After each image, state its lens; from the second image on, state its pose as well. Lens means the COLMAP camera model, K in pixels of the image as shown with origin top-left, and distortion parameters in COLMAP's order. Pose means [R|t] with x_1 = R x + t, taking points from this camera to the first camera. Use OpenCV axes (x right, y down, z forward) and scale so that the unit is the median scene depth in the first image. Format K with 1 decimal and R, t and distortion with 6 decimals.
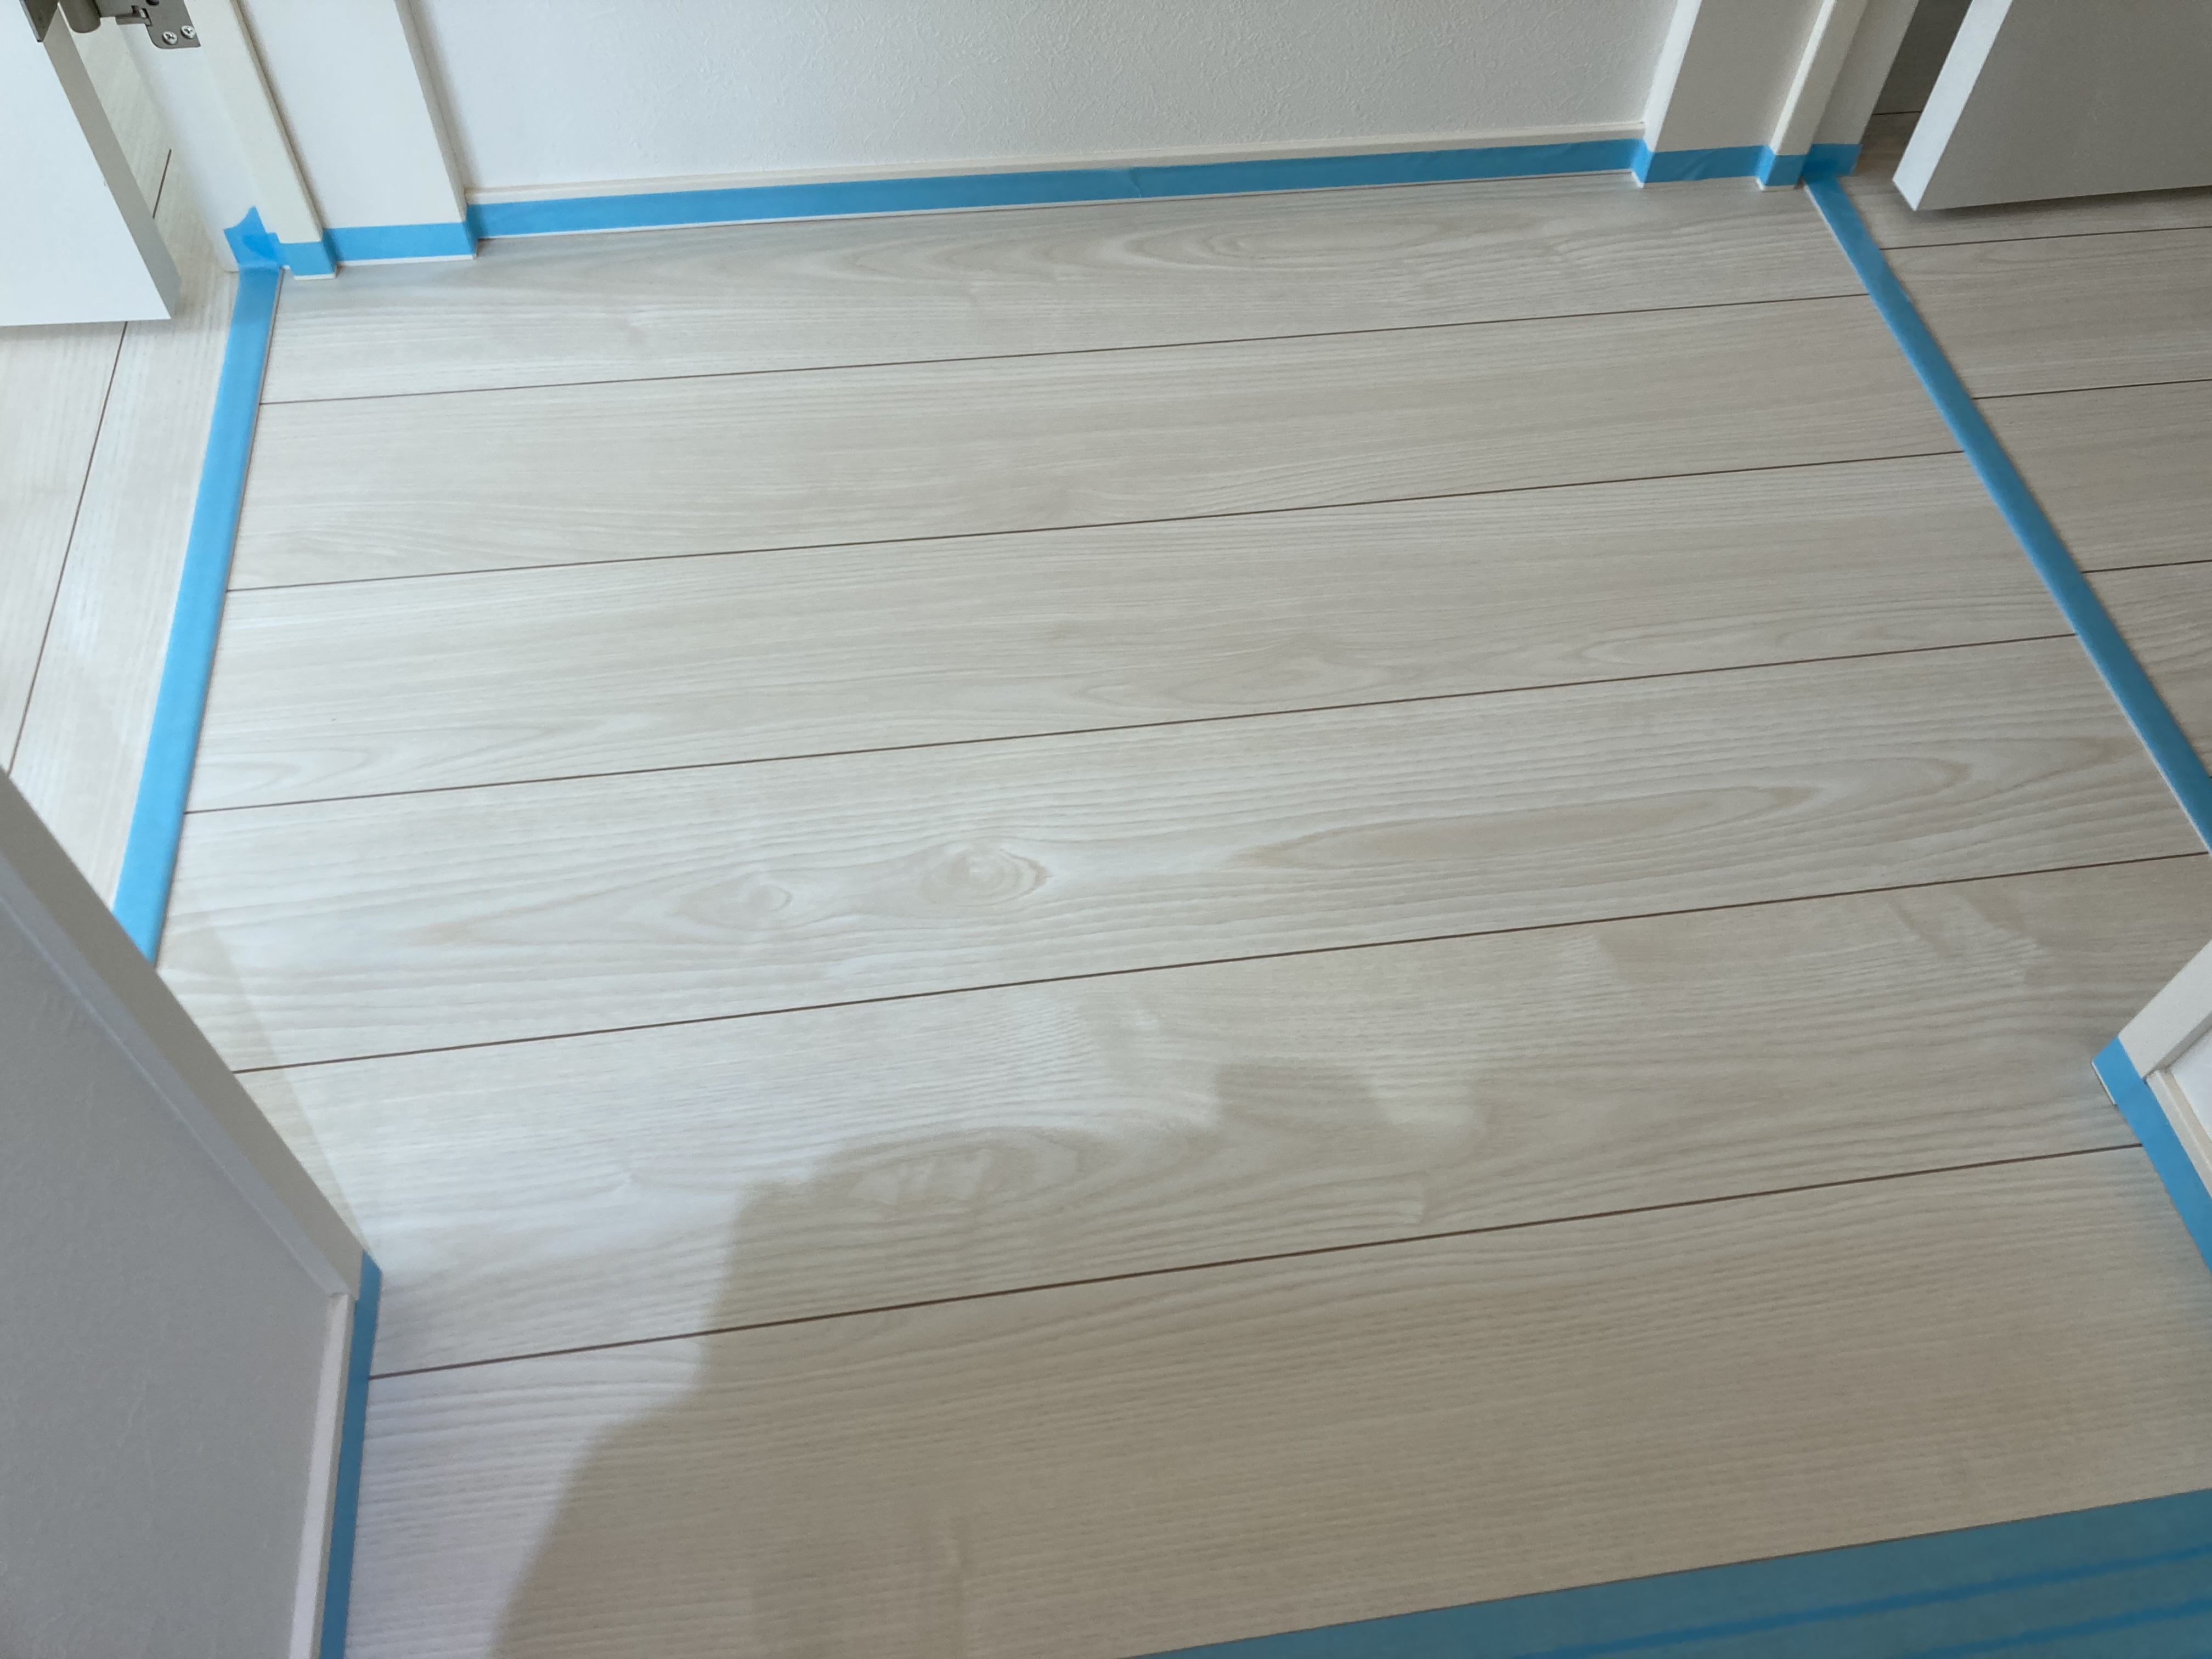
lens RADIAL K [[1815.0, 0, 1106.0], [0, 1815.0, 829.5], [0, 0, 1]] dist [0.012688, 0.005146]
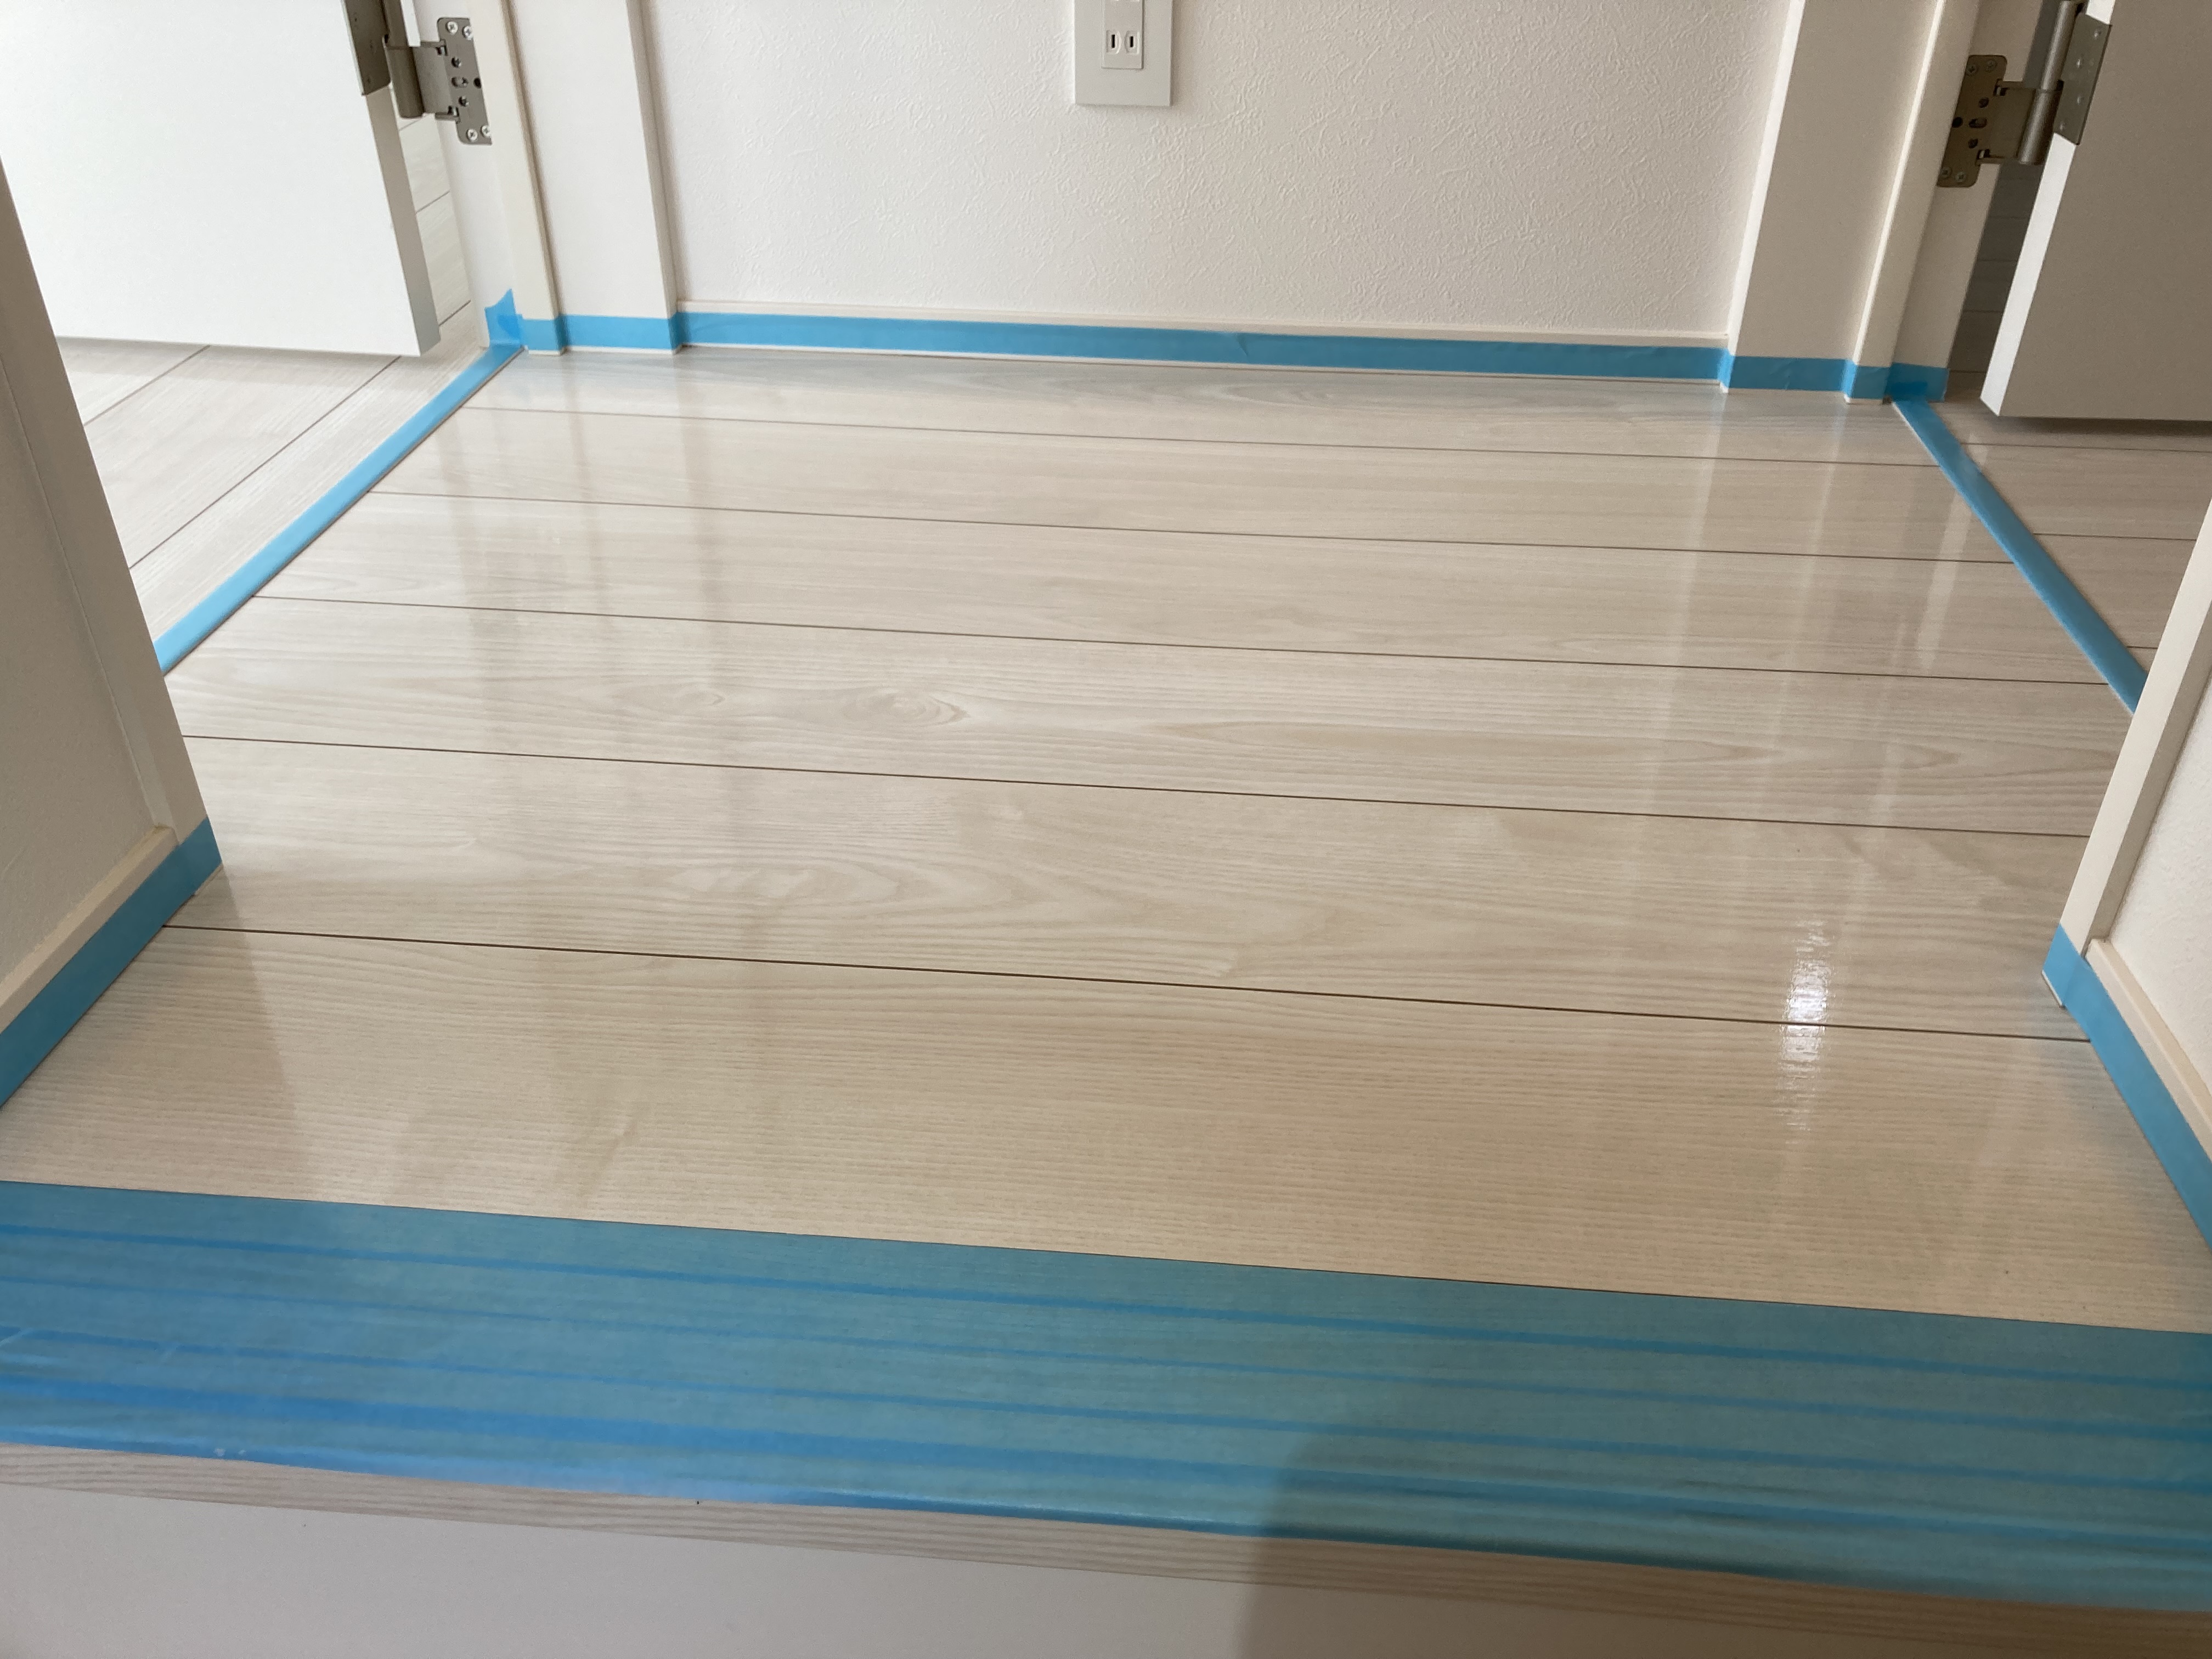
lens RADIAL K [[1835.3, 0, 1110.7], [0, 1835.3, 761.2], [0, 0, 1]] dist [0.015840, 0.001983]
pose [[0.972473, 0.090699, -0.214640, 0.250248], [-0.166878, 0.913976, -0.369864, 0.383331], [0.162630, 0.395502, 0.903952, 0.075290]]
